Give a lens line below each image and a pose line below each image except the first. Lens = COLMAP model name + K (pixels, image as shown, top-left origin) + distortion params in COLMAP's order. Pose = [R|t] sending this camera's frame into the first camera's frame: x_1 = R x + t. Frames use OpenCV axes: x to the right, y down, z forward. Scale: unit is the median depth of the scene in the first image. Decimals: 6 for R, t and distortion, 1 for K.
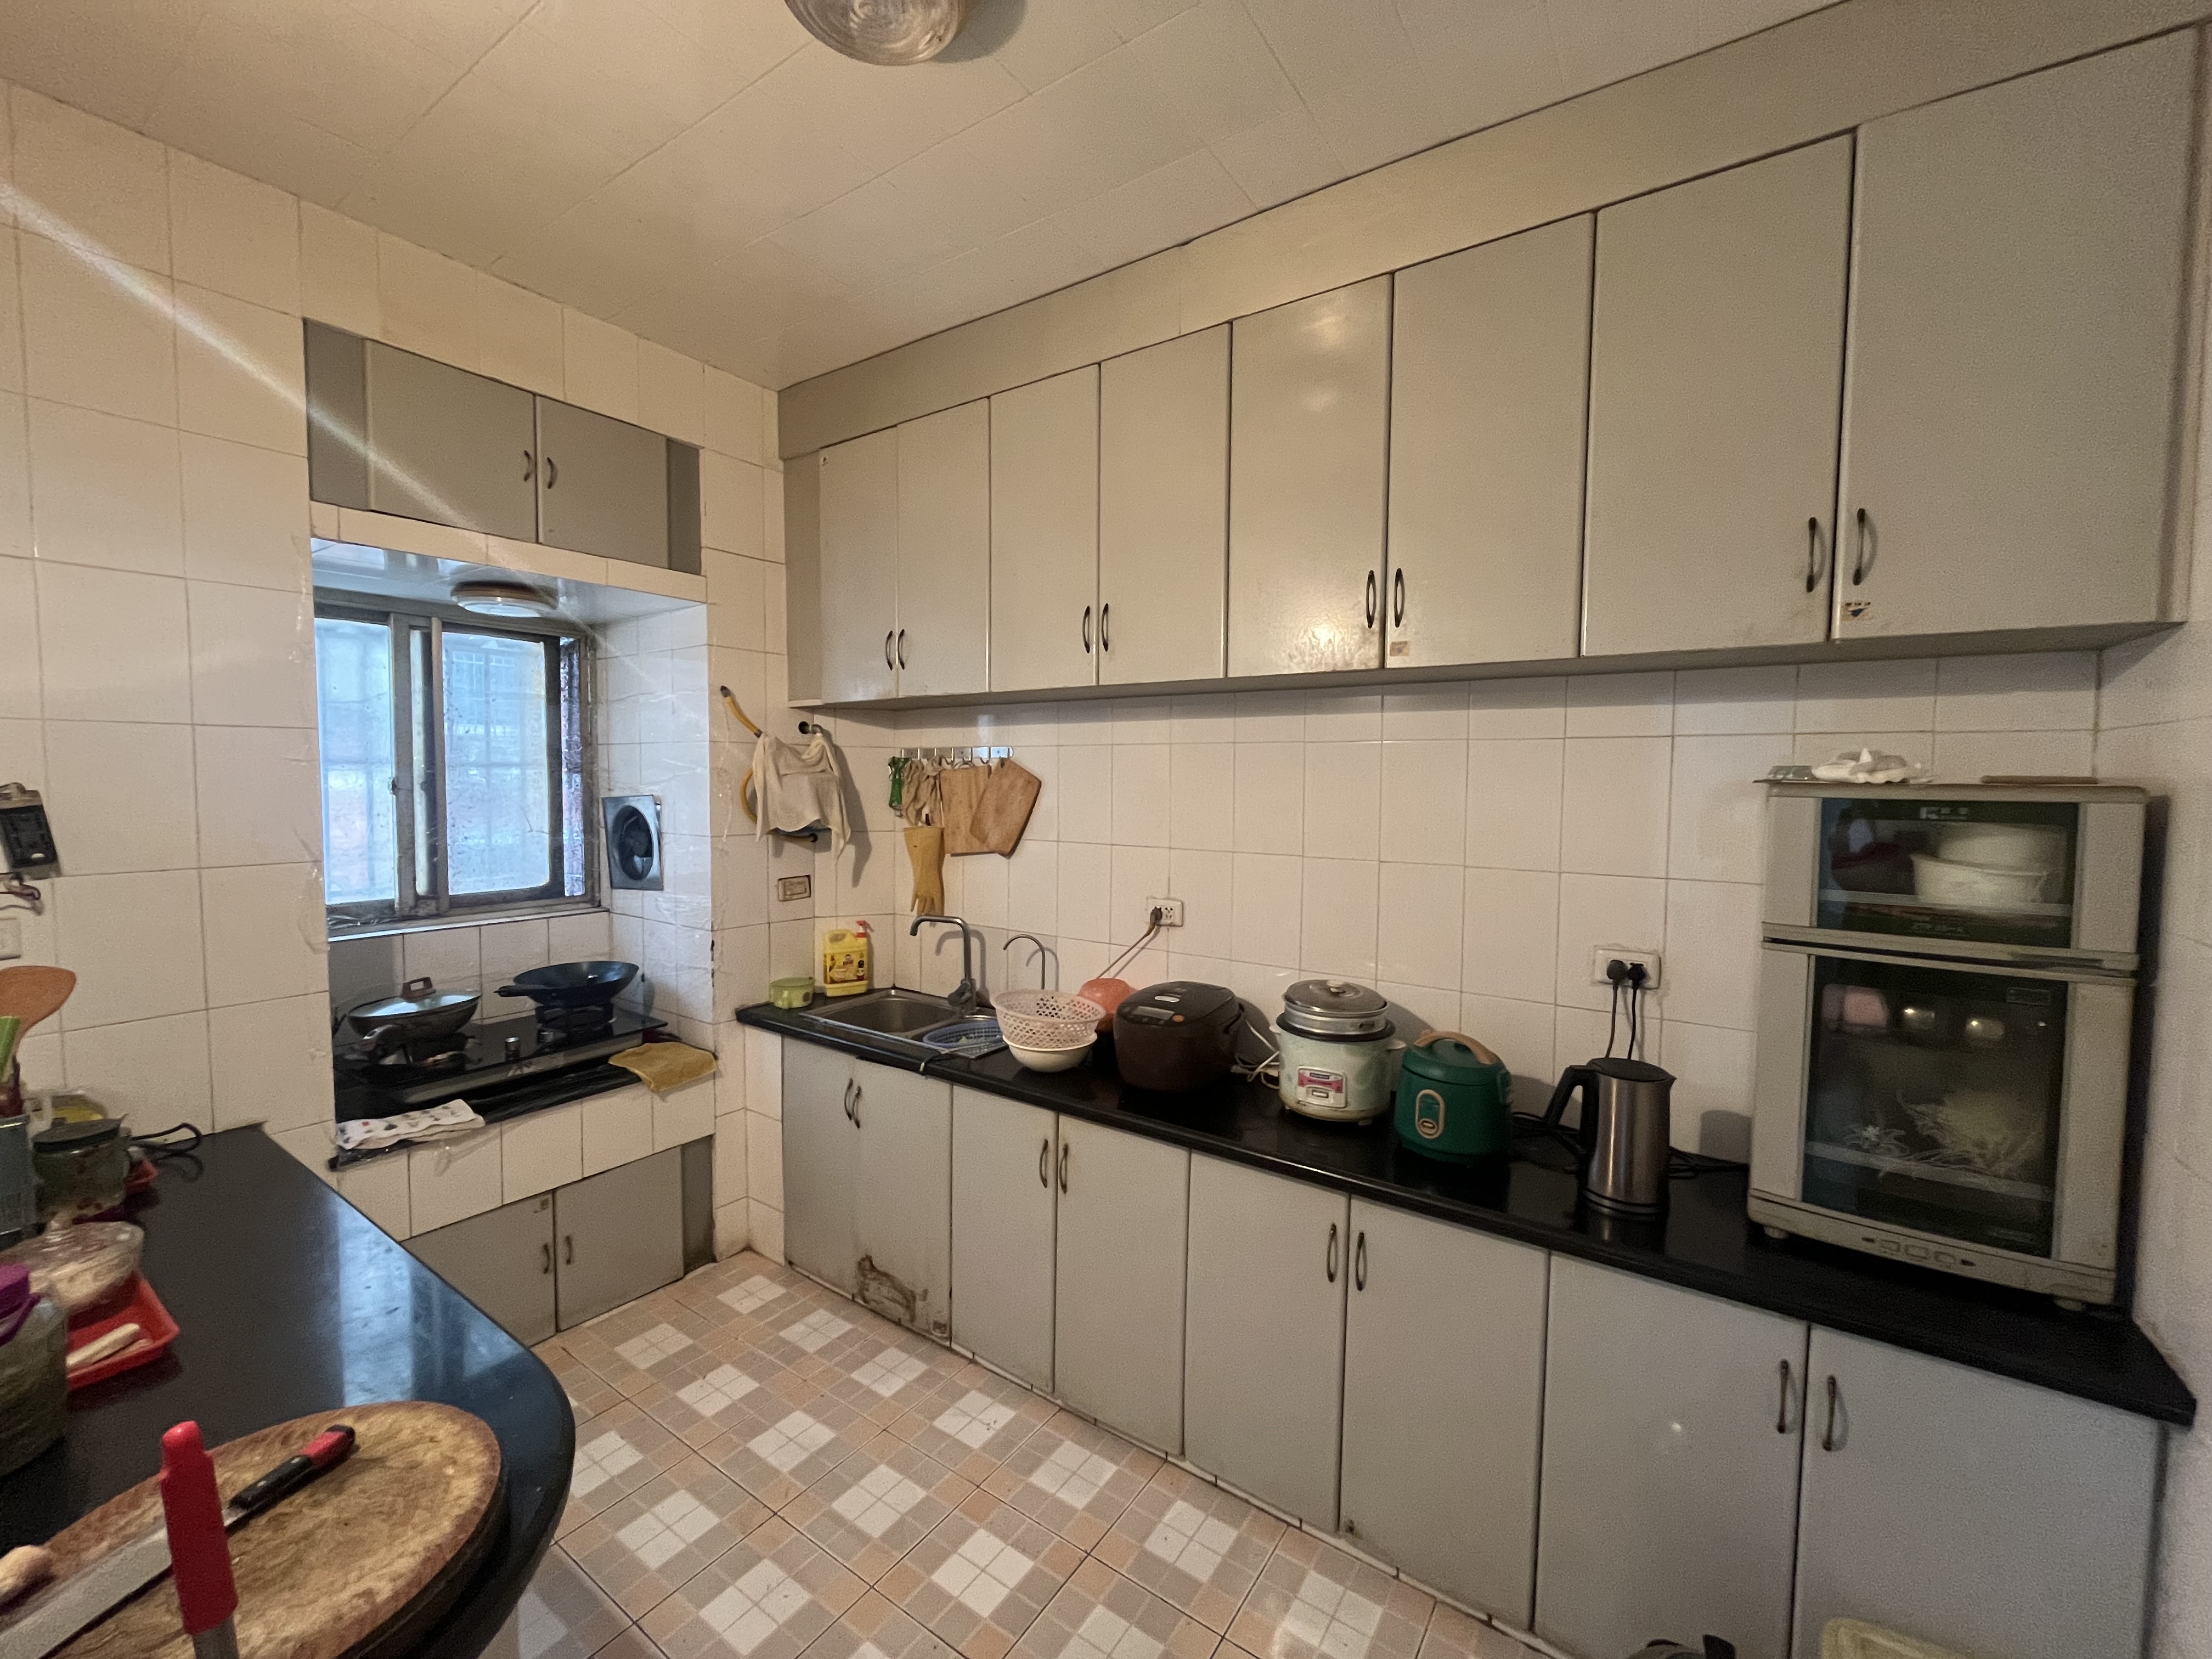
lens RADIAL K [[905.3, 0, 1102.6], [0, 905.3, 828.6], [0, 0, 1]] dist [-0.001437, 0.000683]
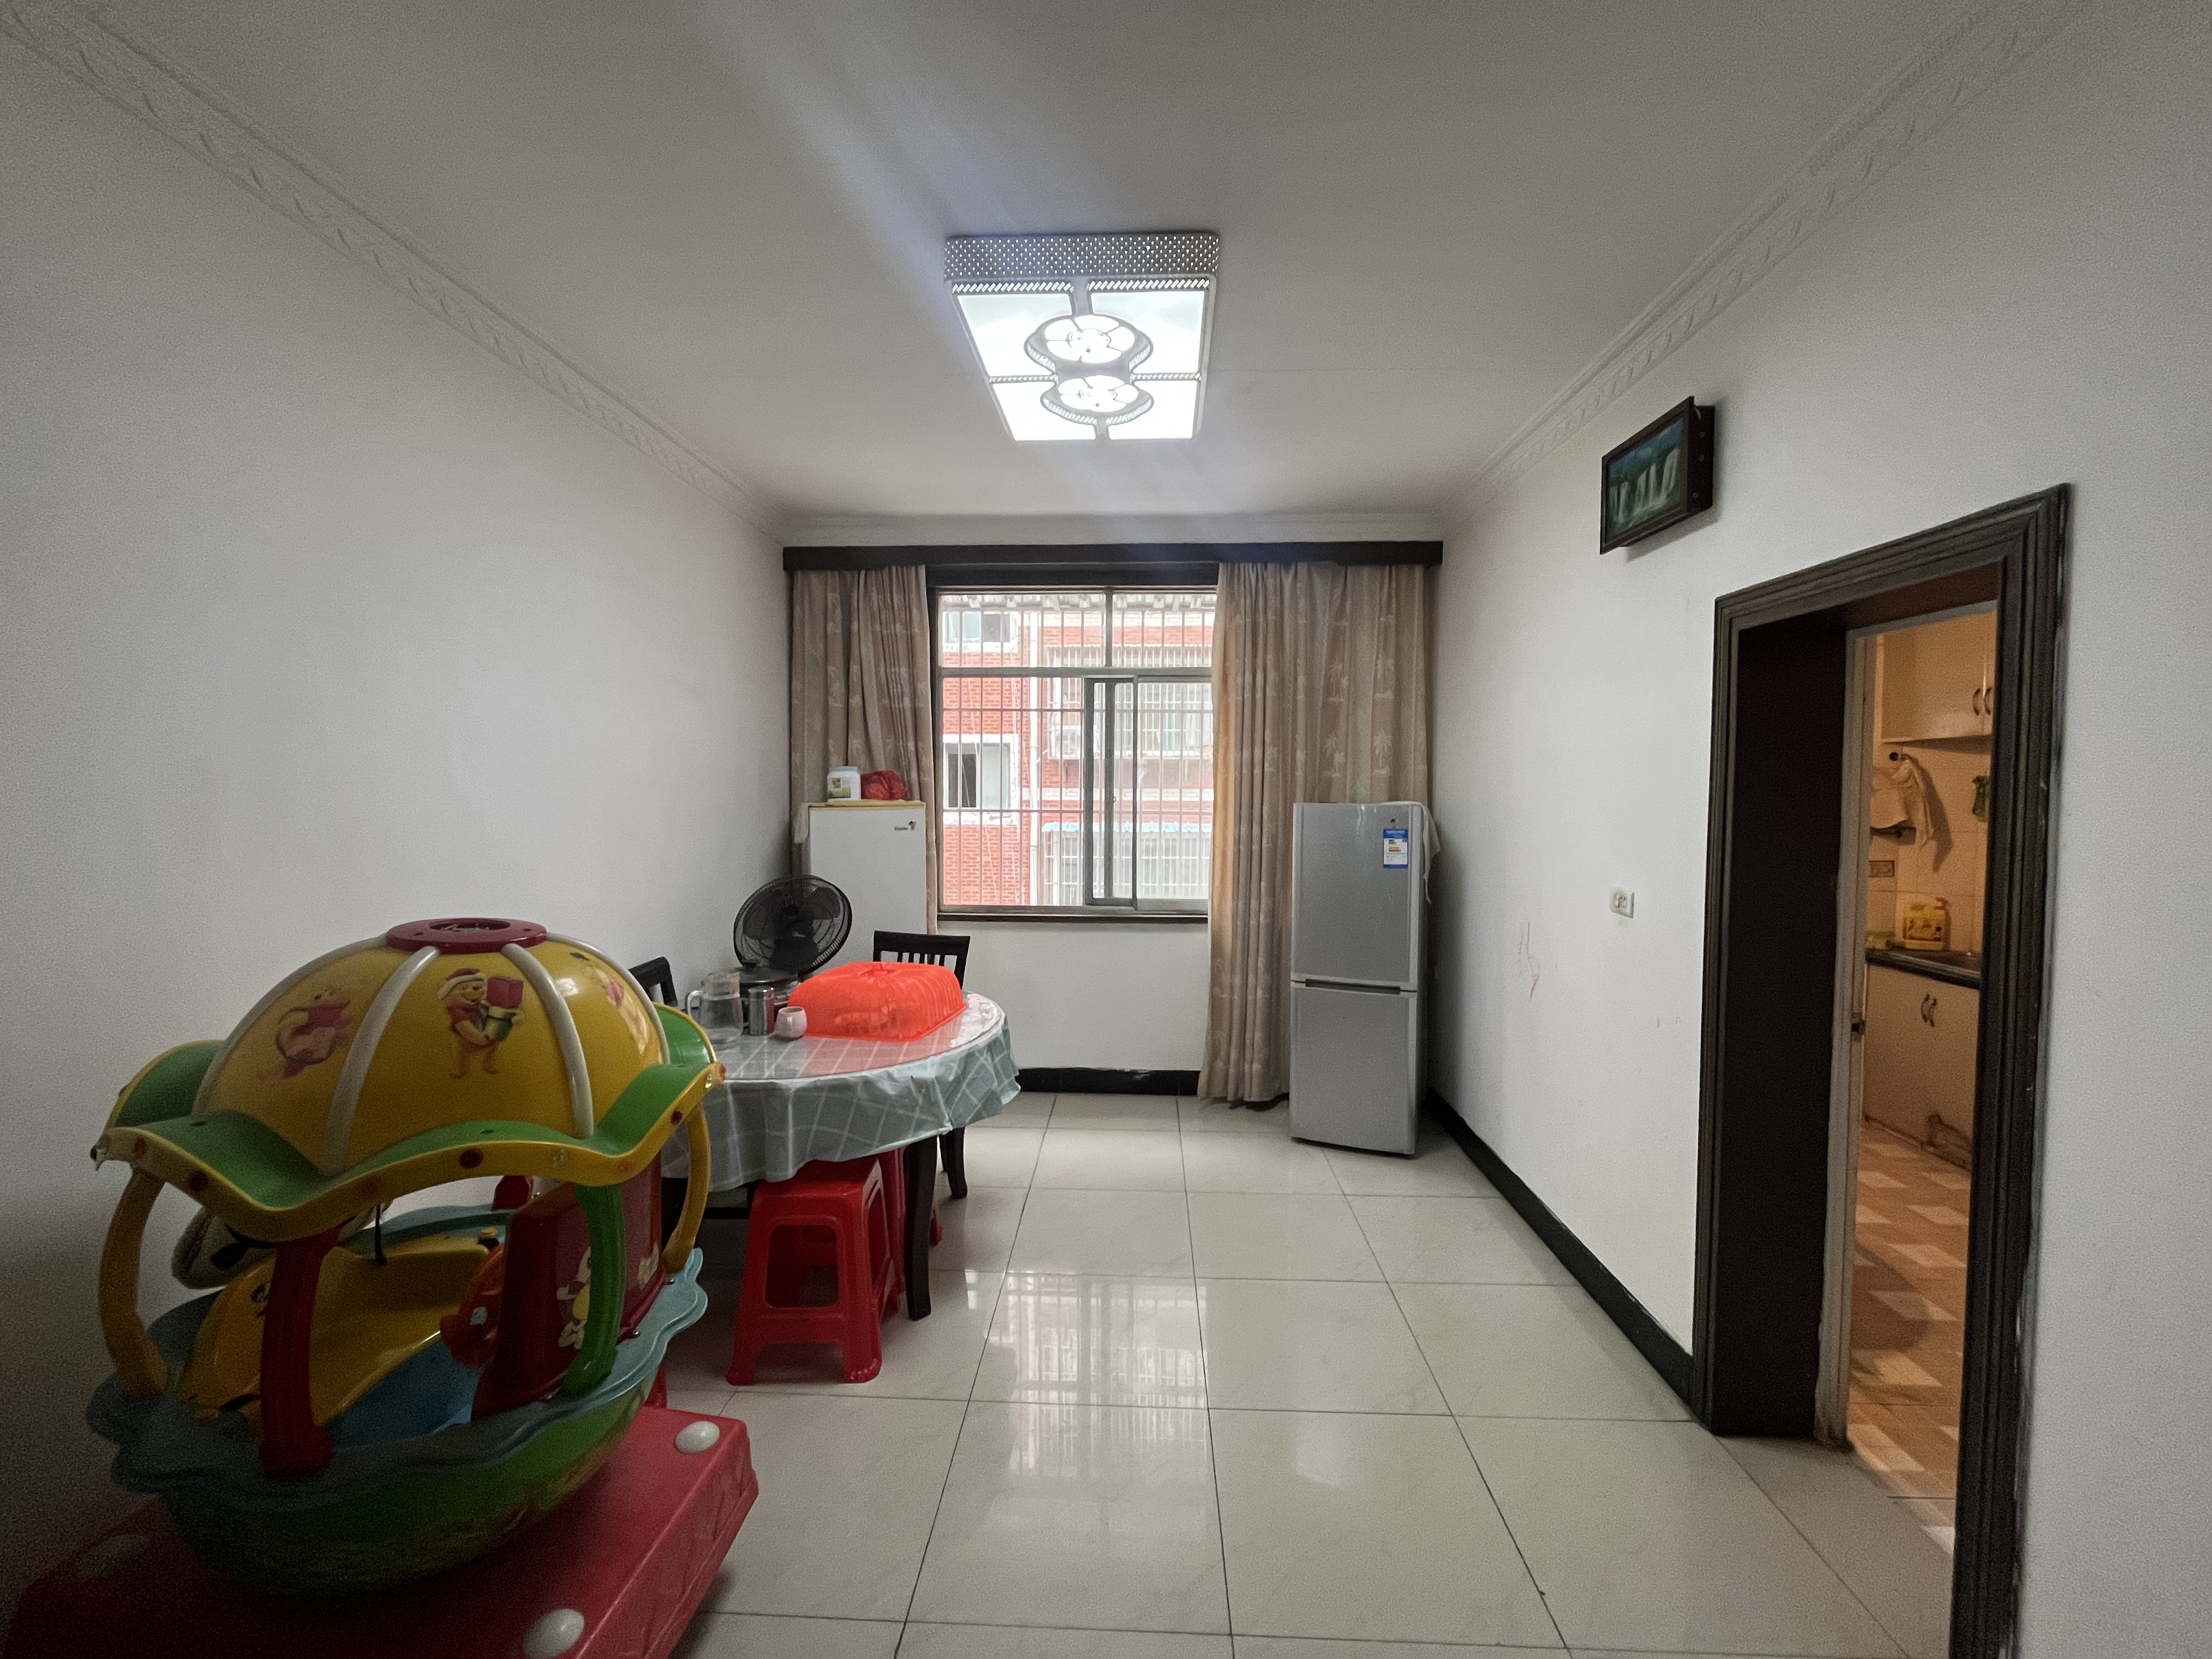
lens RADIAL K [[905.3, 0, 1116.5], [0, 905.3, 827.9], [0, 0, 1]] dist [-0.001437, 0.000683]
pose [[0.543920, 0.024932, -0.838767, 0.199178], [-0.047639, 0.998864, -0.001202, 0.059911], [0.837784, 0.040612, 0.544490, -0.787842]]
